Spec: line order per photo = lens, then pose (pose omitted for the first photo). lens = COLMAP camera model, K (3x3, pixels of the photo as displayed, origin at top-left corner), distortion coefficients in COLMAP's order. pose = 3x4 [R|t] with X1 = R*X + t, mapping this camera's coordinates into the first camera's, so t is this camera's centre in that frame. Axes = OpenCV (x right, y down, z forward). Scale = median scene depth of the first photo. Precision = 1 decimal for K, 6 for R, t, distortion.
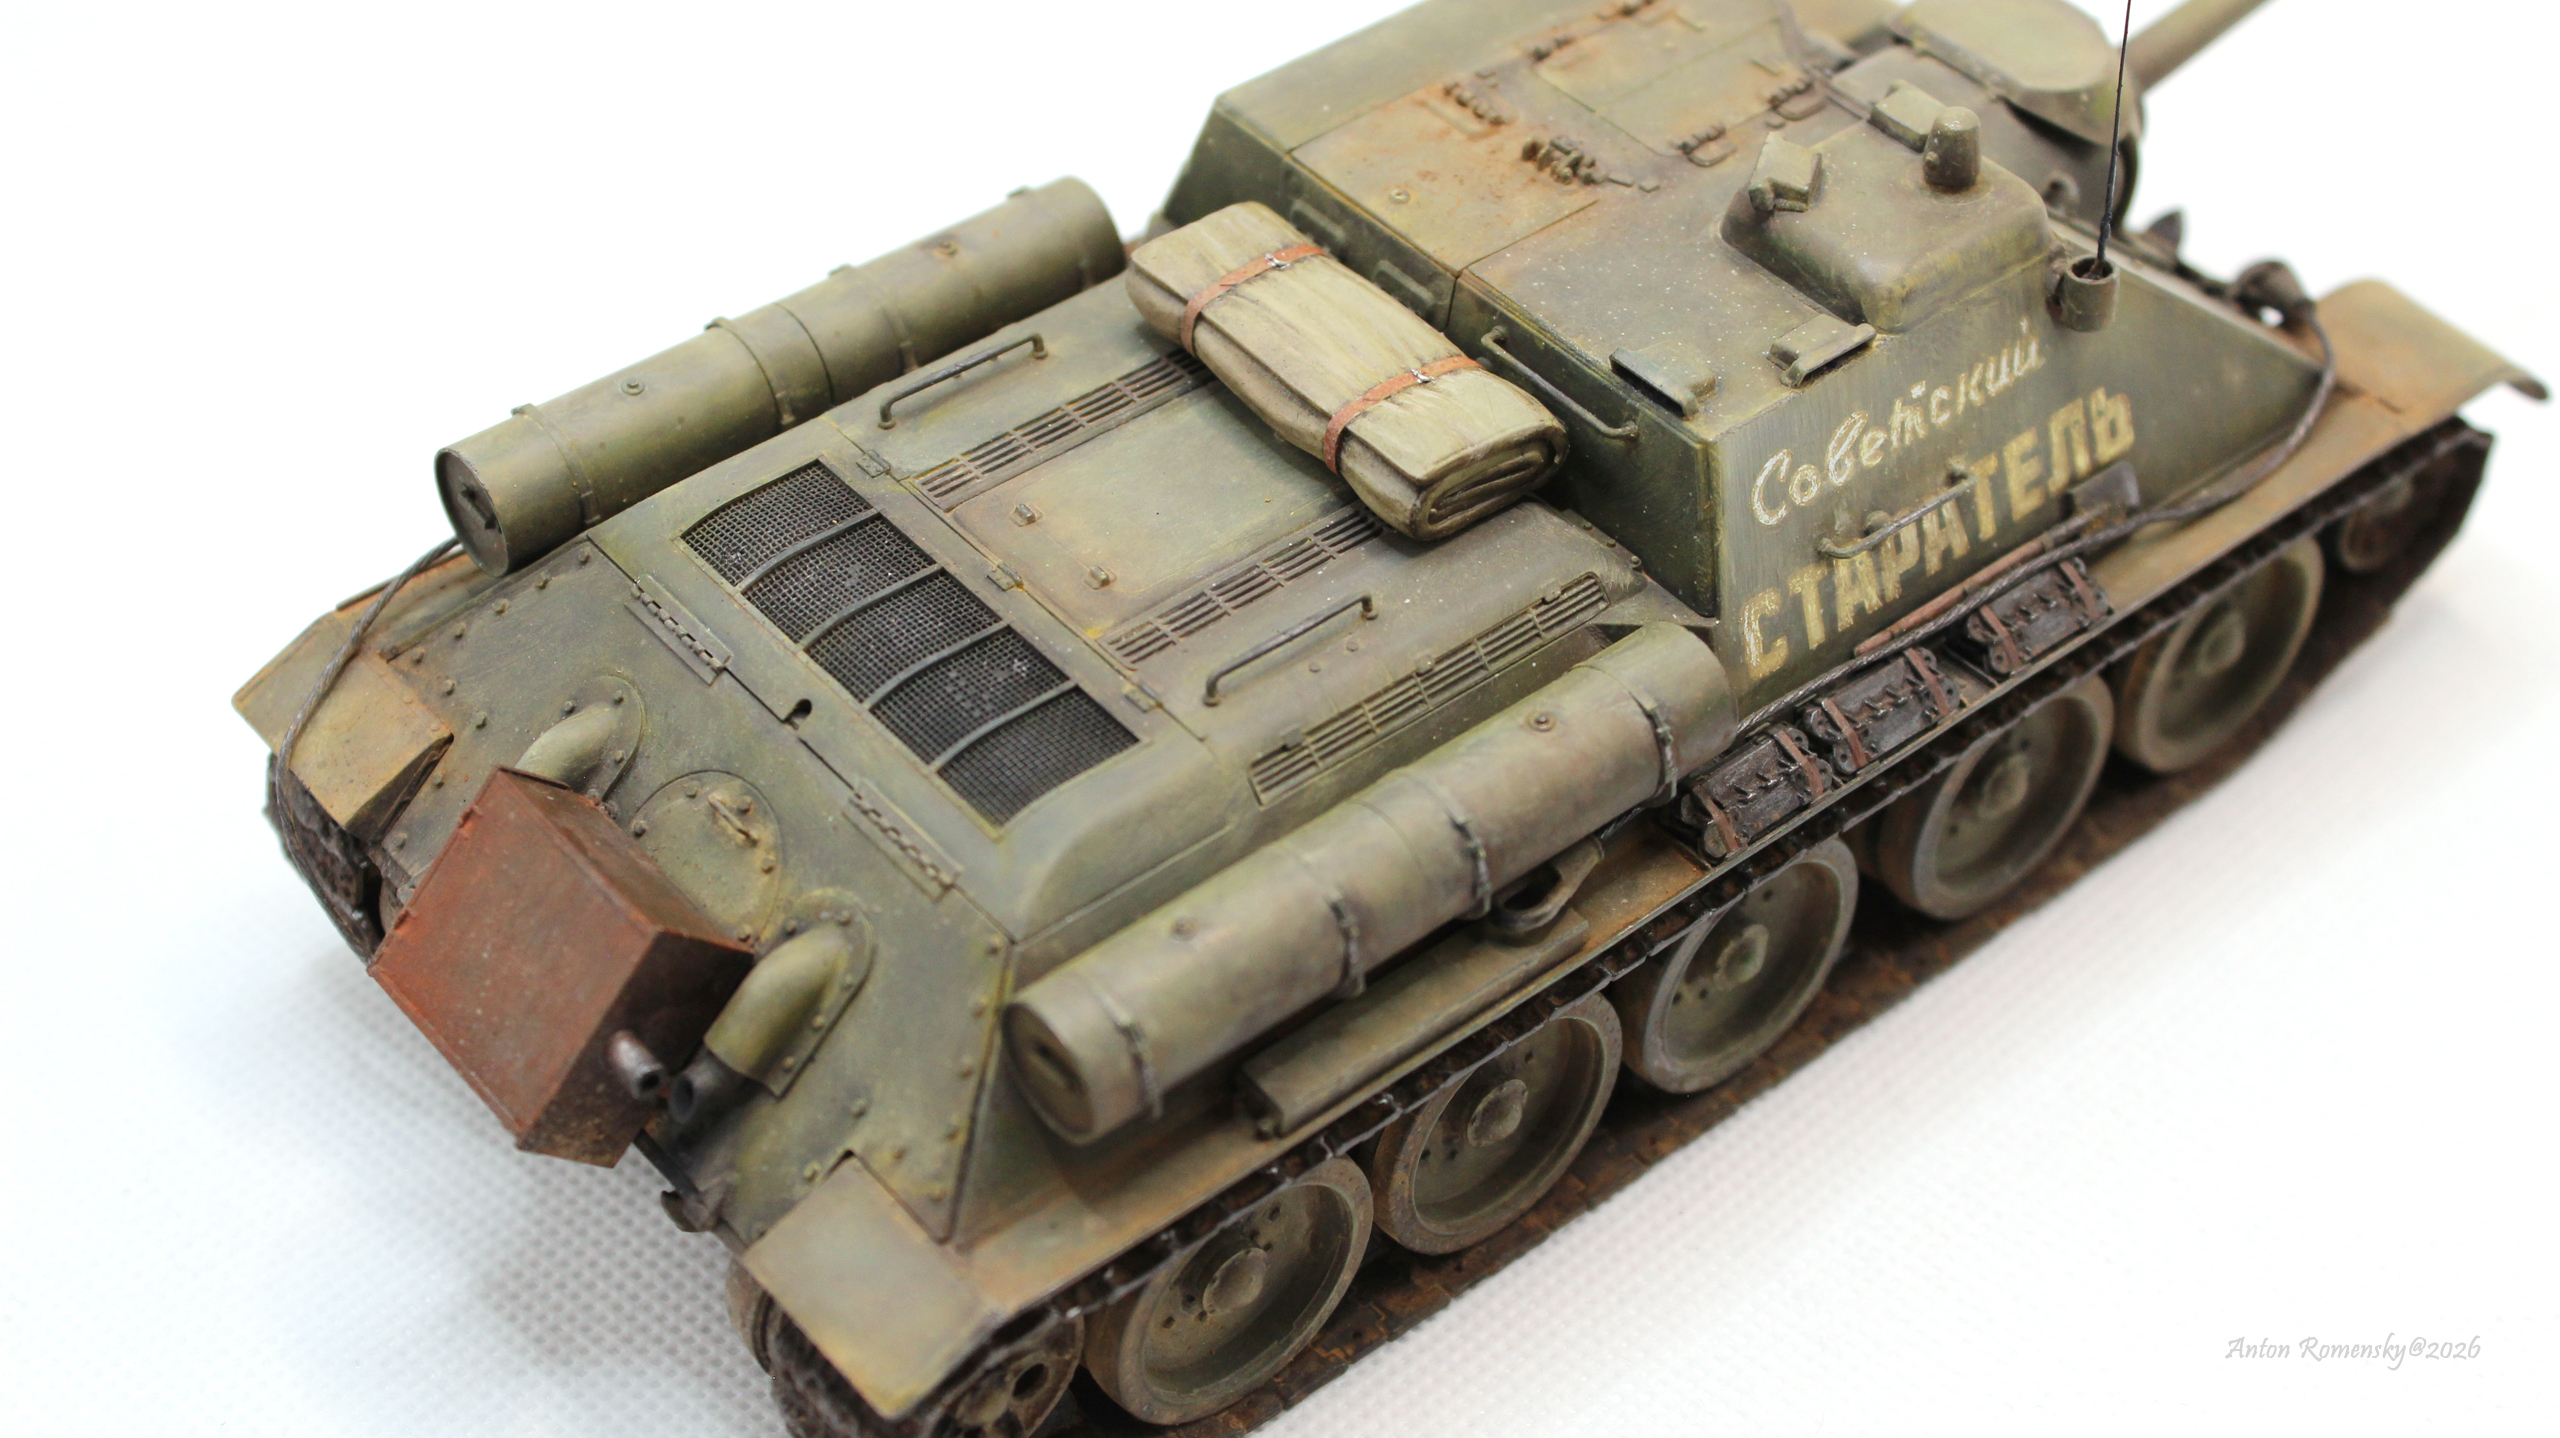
lens RADIAL K [[3827.0, 0, 1280.0], [0, 3827.0, 719.0], [0, 0, 1]] dist [-0.046630, -0.037779]
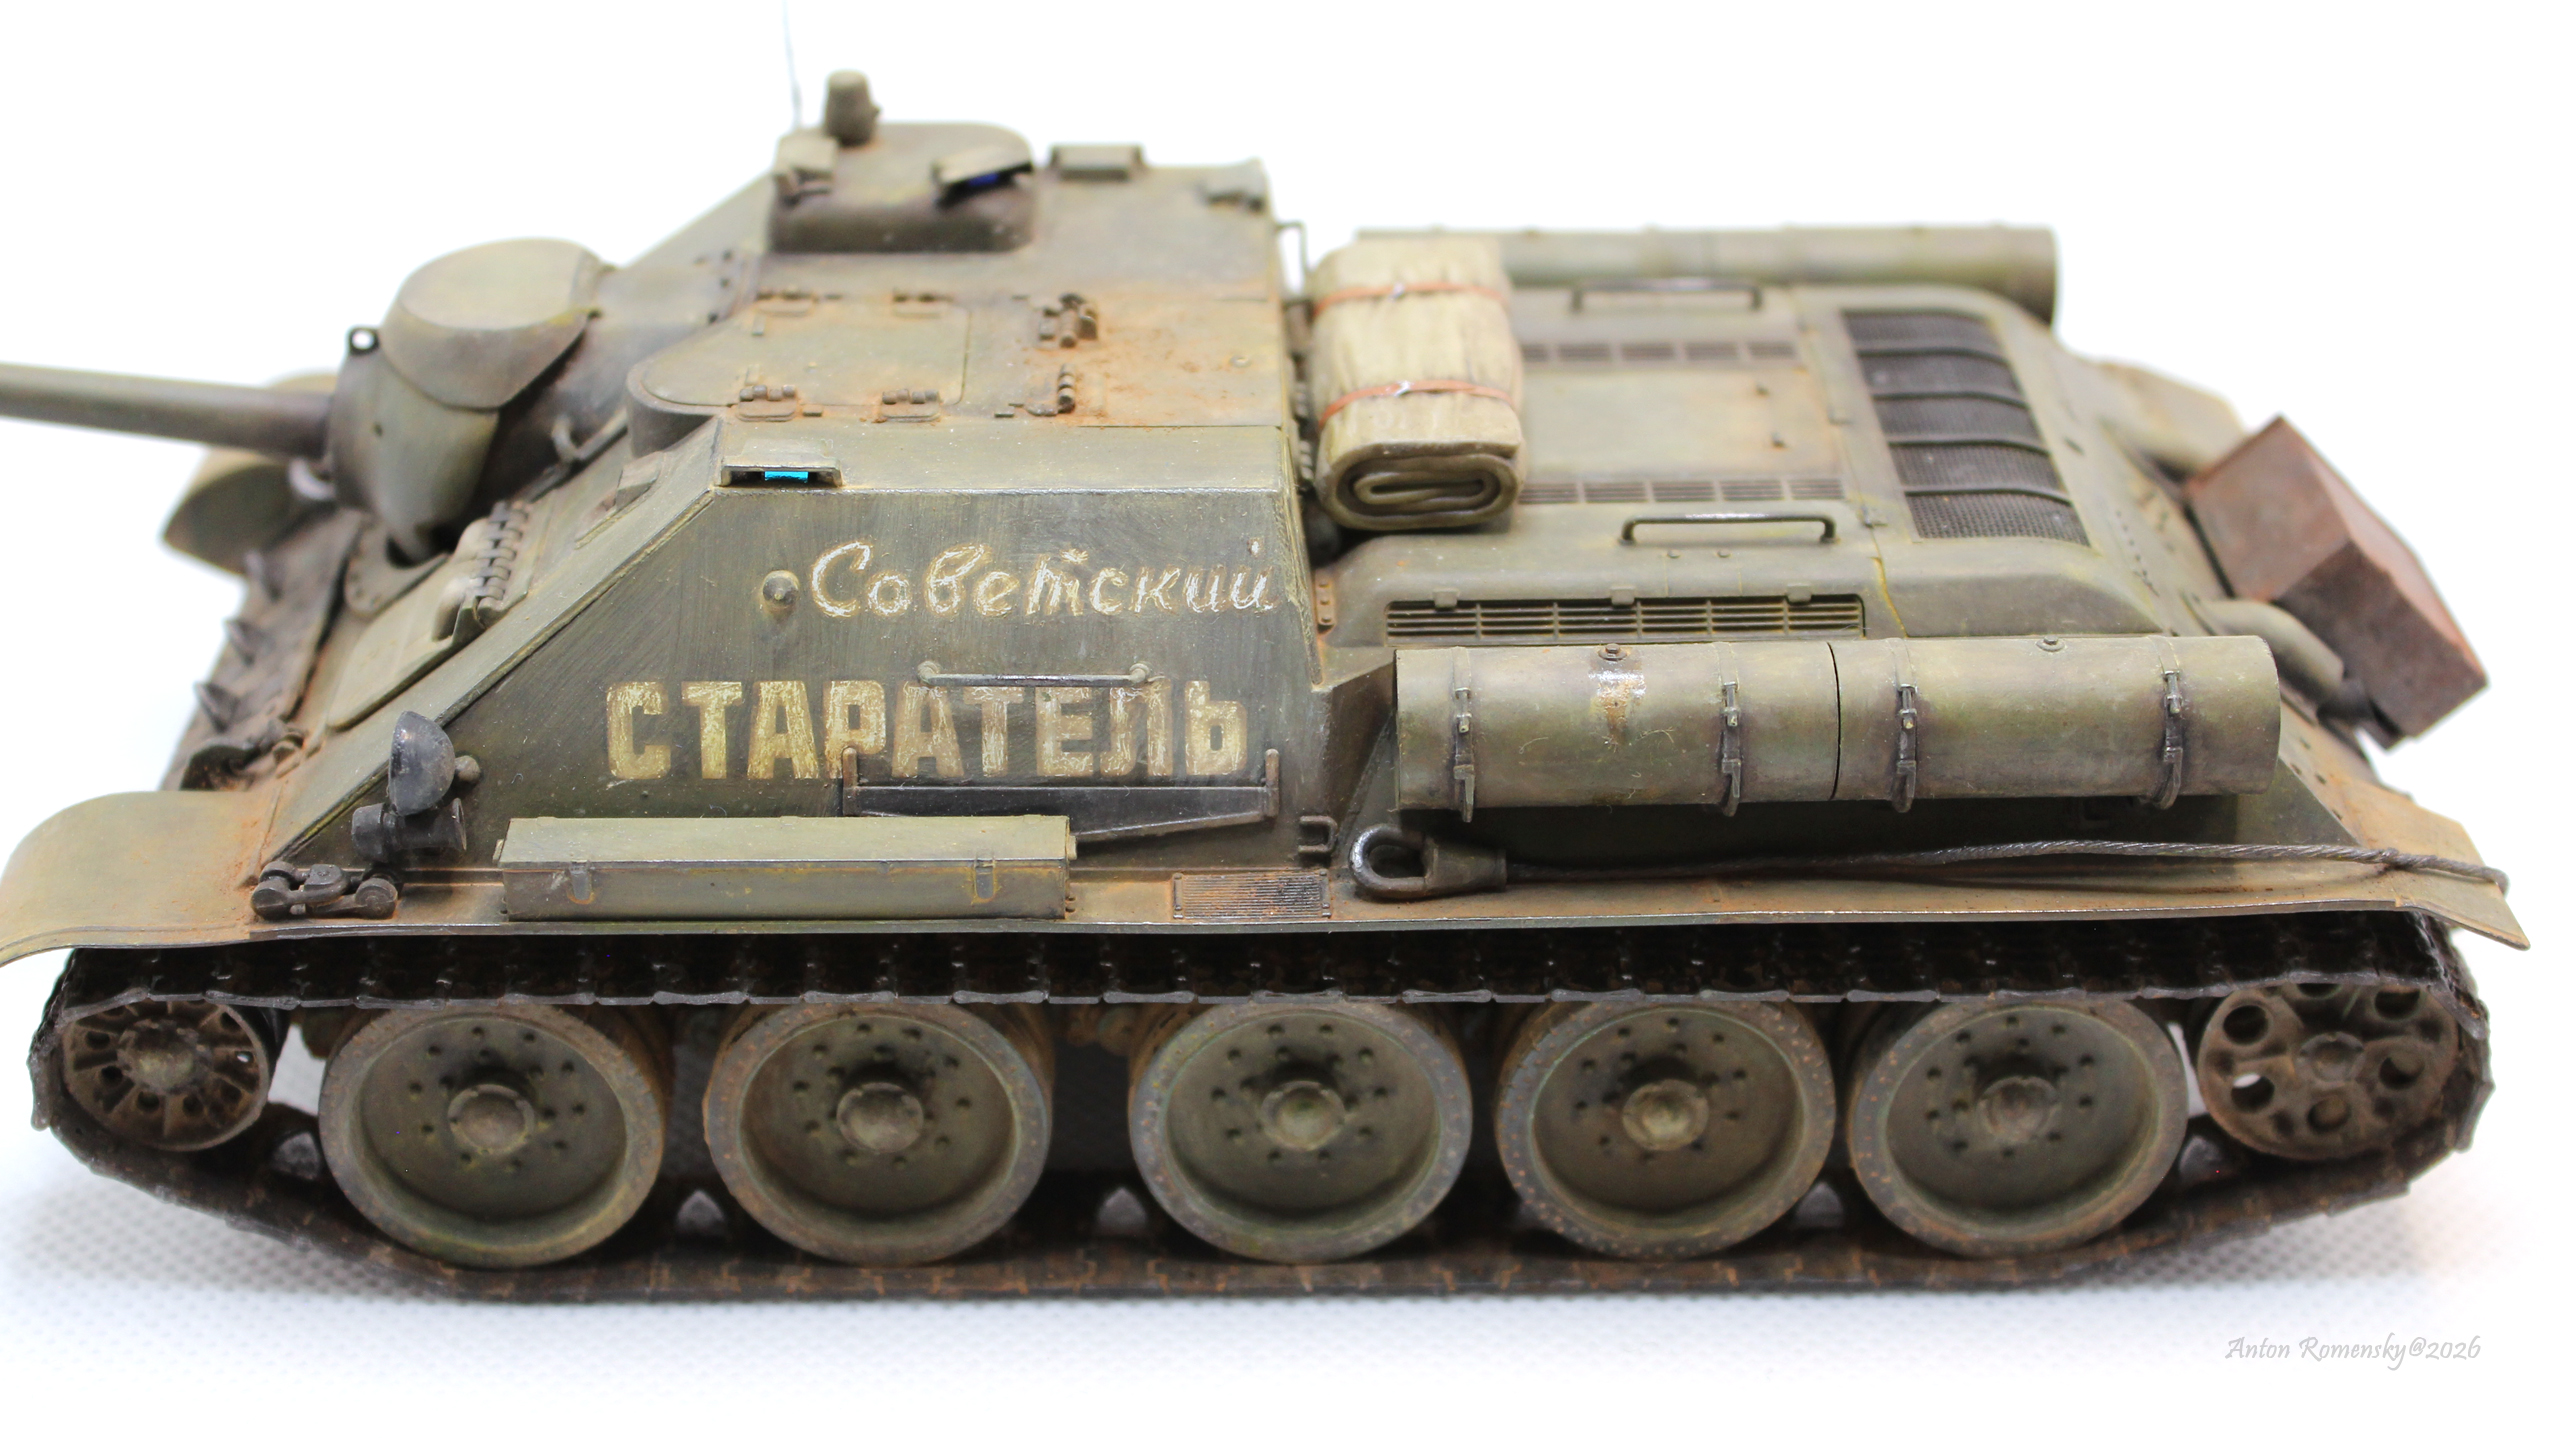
lens RADIAL K [[3827.0, 0, 1280.0], [0, 3827.0, 719.0], [0, 0, 1]] dist [-0.046630, -0.037779]
pose [[-0.779294, -0.343299, 0.524259, -0.517362], [0.417514, 0.339434, 0.842892, -0.931611], [-0.467316, 0.875745, -0.121187, 1.249919]]
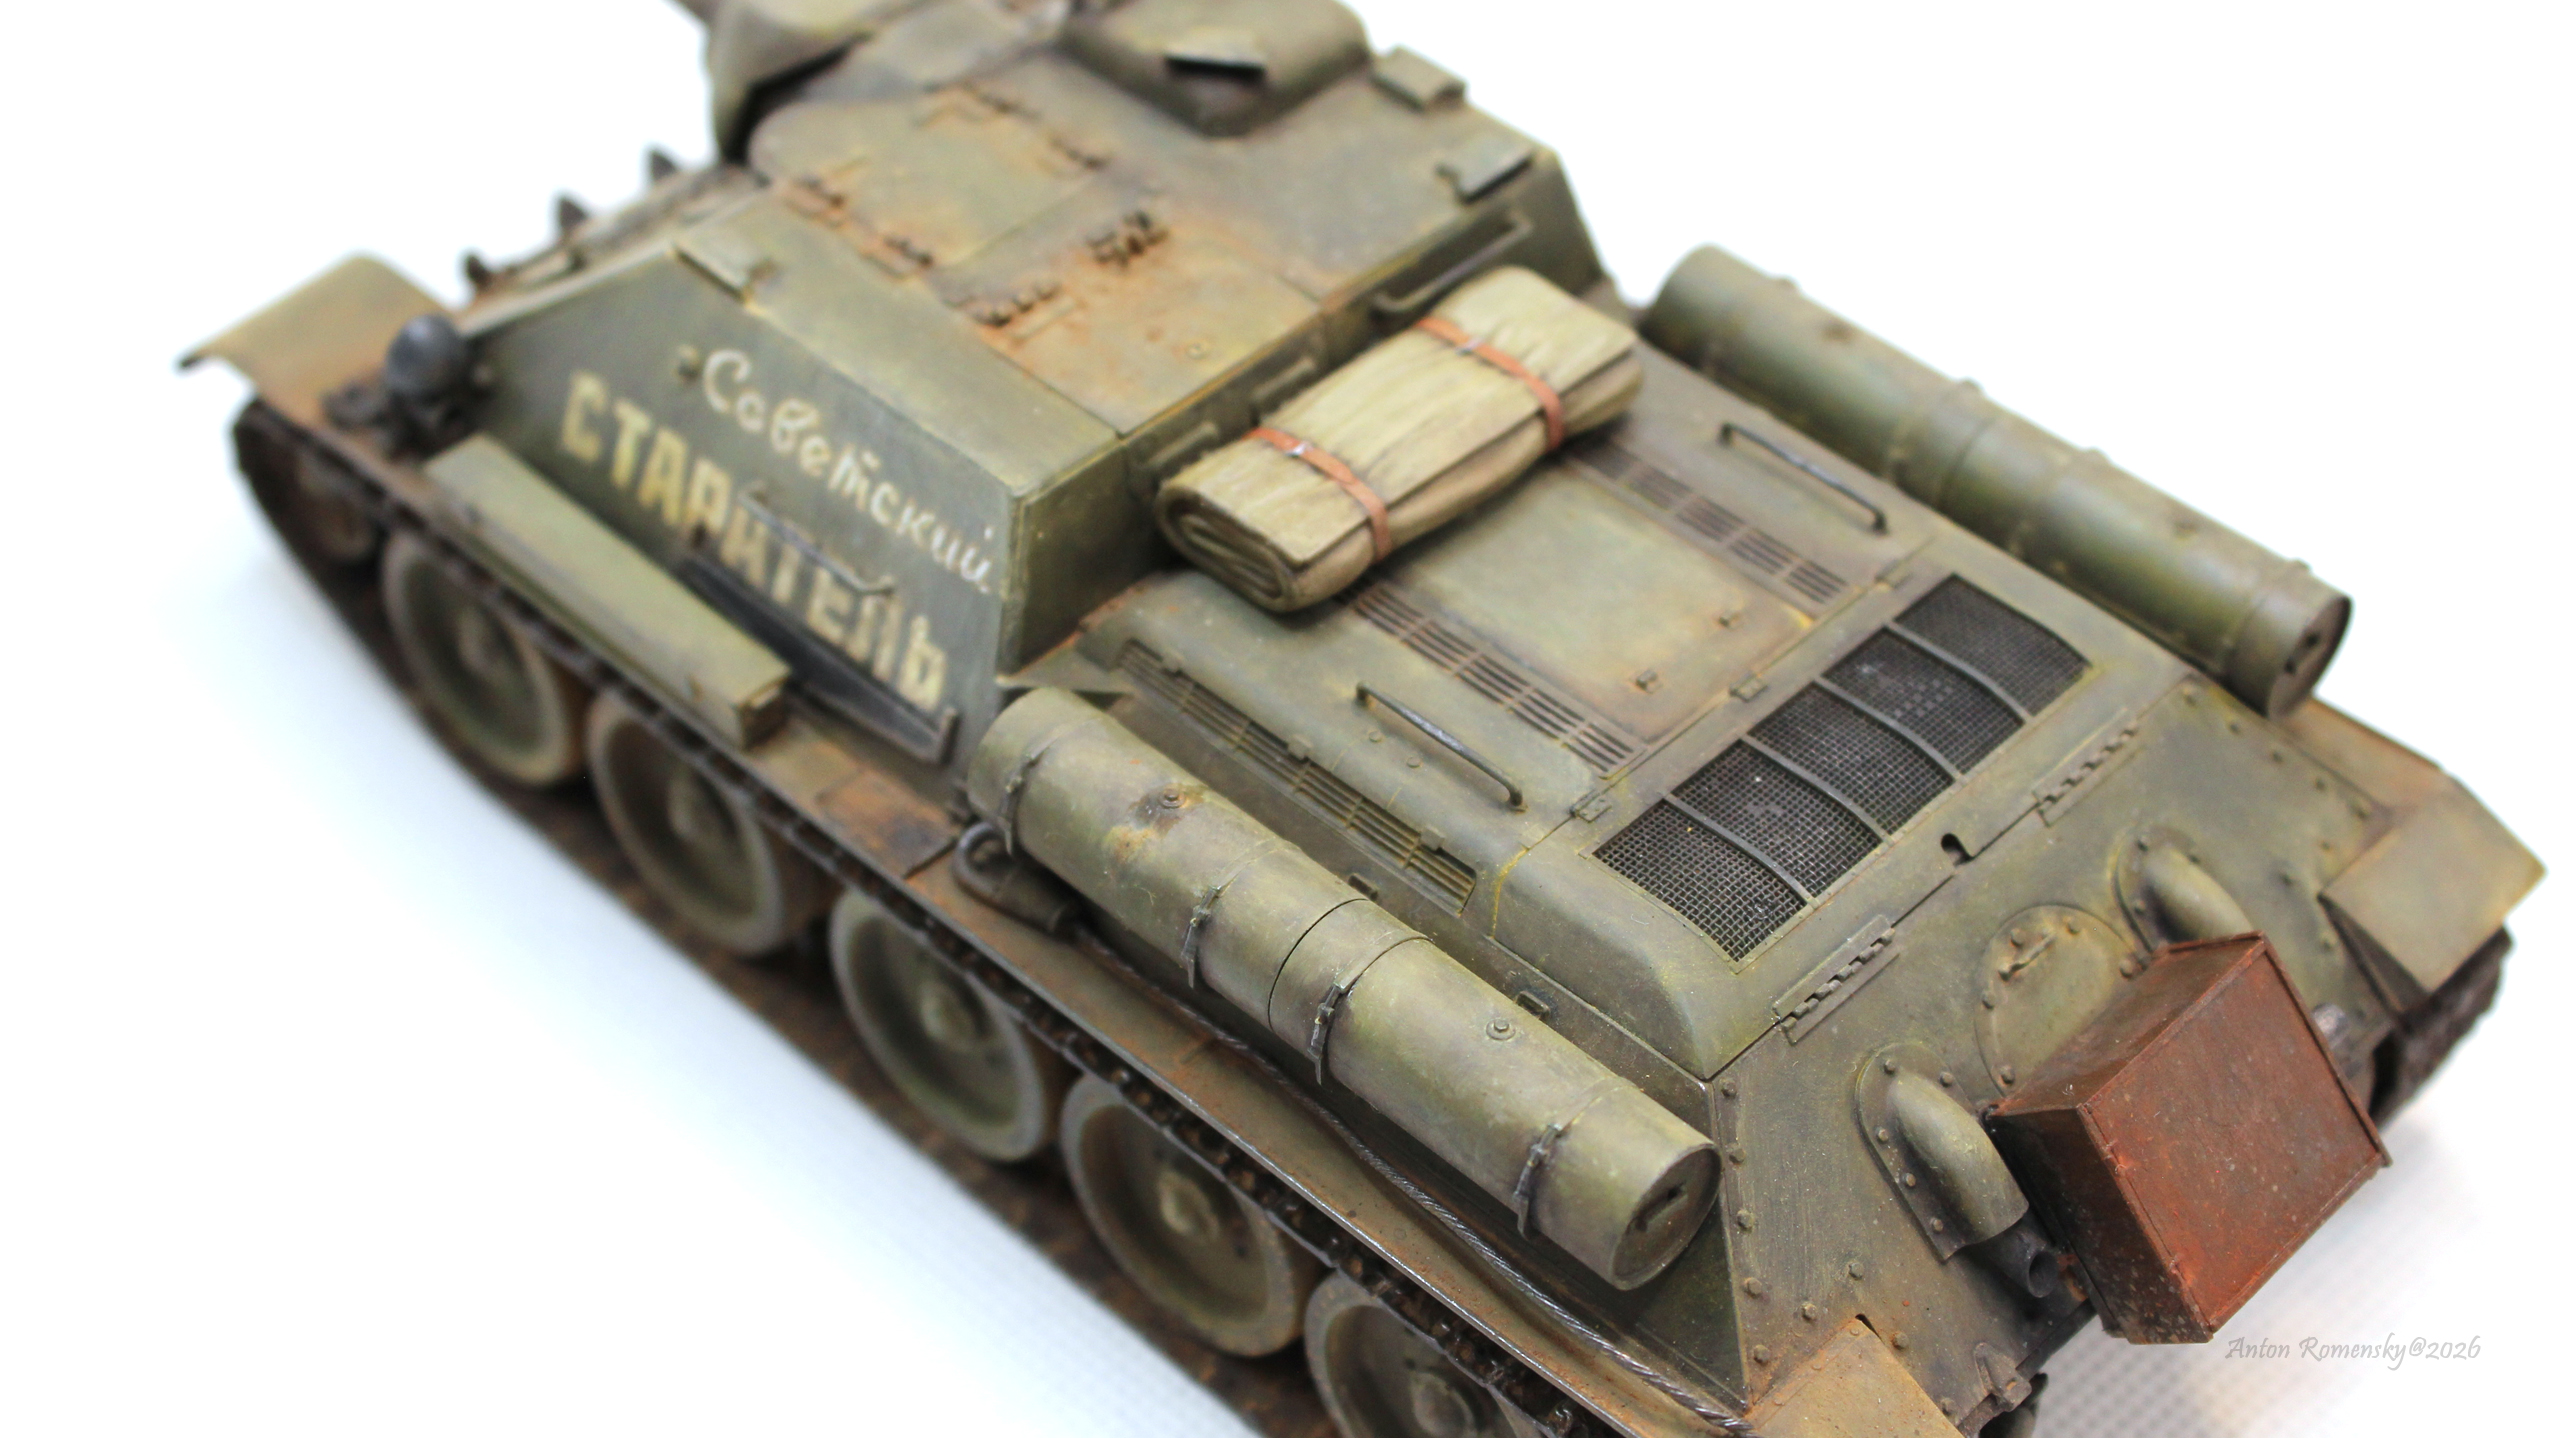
lens RADIAL K [[3827.0, 0, 1280.0], [0, 3827.0, 719.0], [0, 0, 1]] dist [-0.046630, -0.037779]
pose [[-0.095398, -0.708706, 0.699024, -0.718684], [0.683550, 0.463851, 0.563562, -0.637317], [-0.723643, 0.531580, 0.440185, 0.661221]]
